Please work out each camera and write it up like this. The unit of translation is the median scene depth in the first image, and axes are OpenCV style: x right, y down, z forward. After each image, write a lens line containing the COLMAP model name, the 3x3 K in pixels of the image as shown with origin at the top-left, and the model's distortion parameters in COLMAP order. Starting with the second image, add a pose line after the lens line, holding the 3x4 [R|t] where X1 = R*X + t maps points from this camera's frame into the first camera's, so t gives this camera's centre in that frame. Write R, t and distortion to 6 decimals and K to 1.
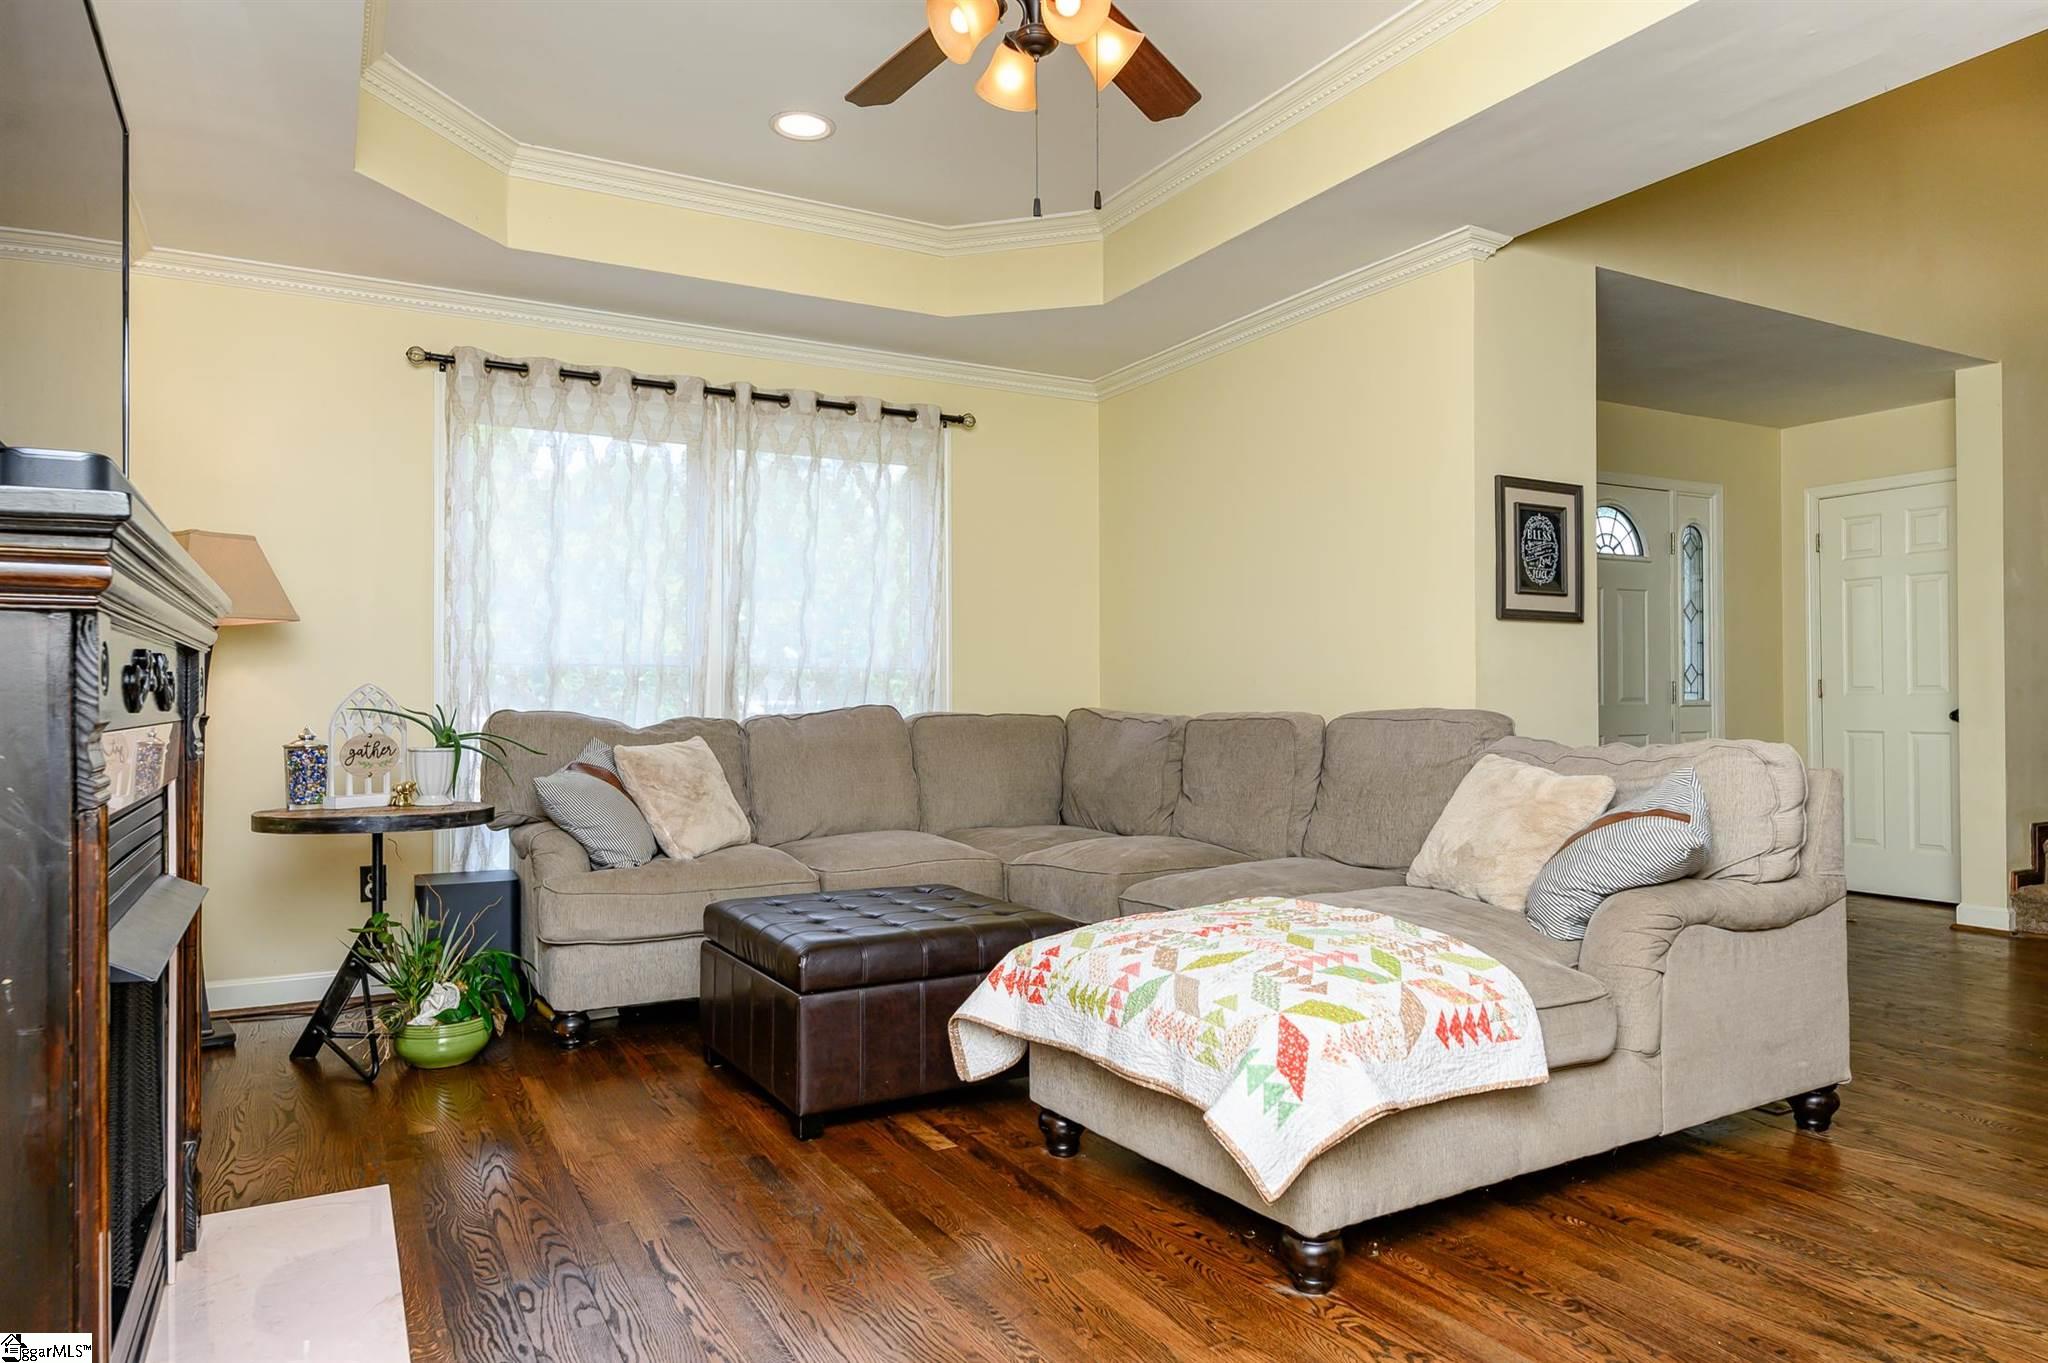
lens RADIAL K [[1259.1, 0, 1024.0], [0, 1259.1, 681.5], [0, 0, 1]] dist [0.026049, 0.000469]
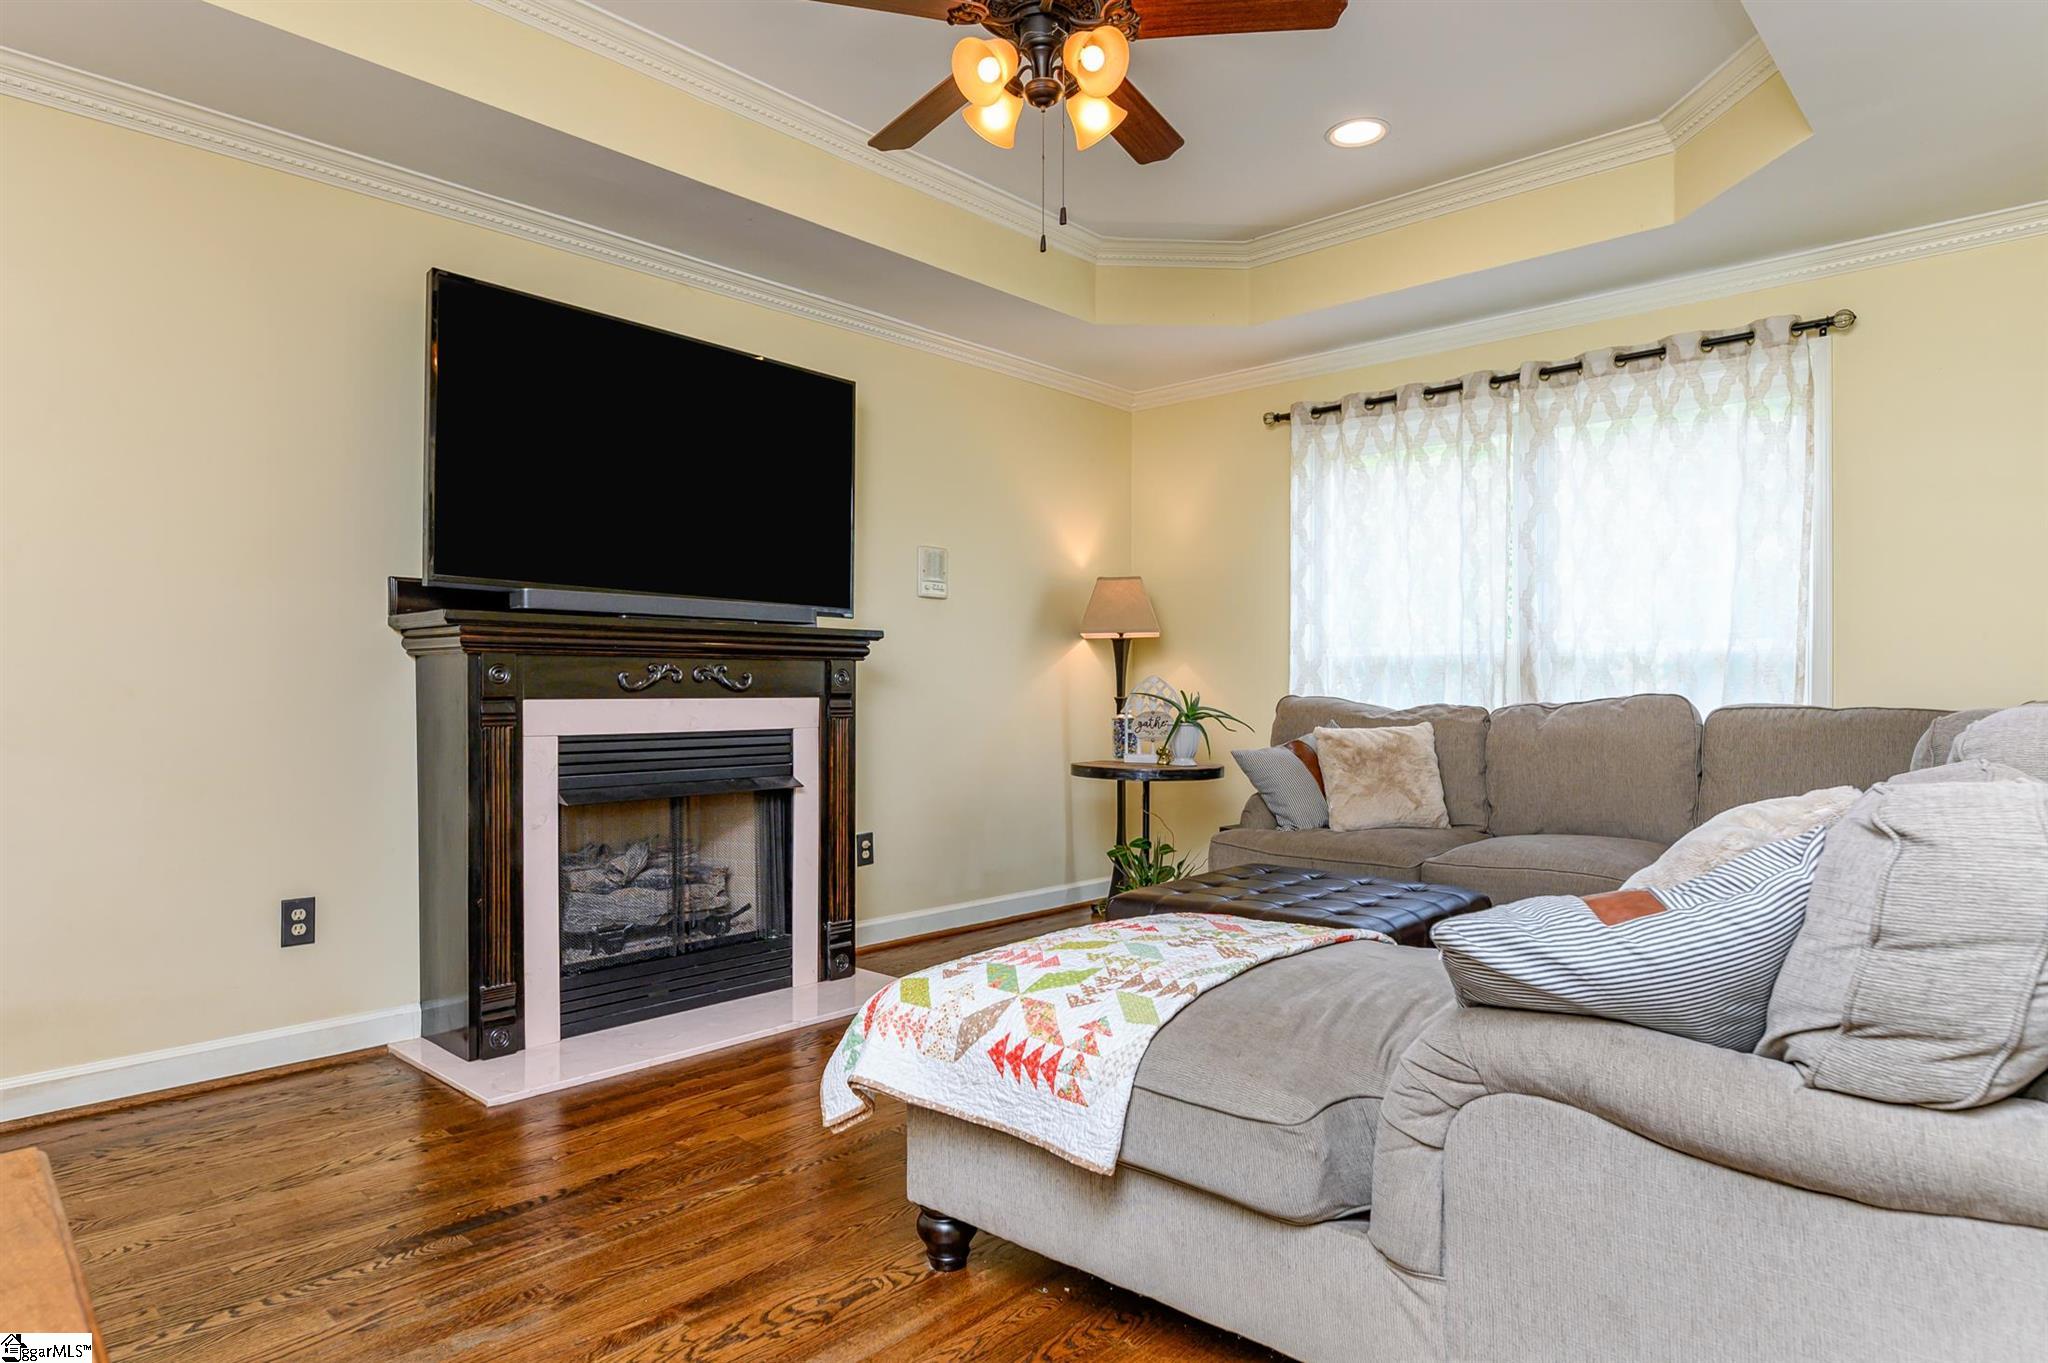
lens RADIAL K [[1174.7, 0, 1024.0], [0, 1174.7, 681.5], [0, 0, 1]] dist [0.003279, 0.000030]
pose [[0.321374, -0.002101, -0.946950, 0.952996], [0.009317, 0.999956, 0.000944, 0.009132], [0.946907, -0.009126, 0.321379, 0.634354]]
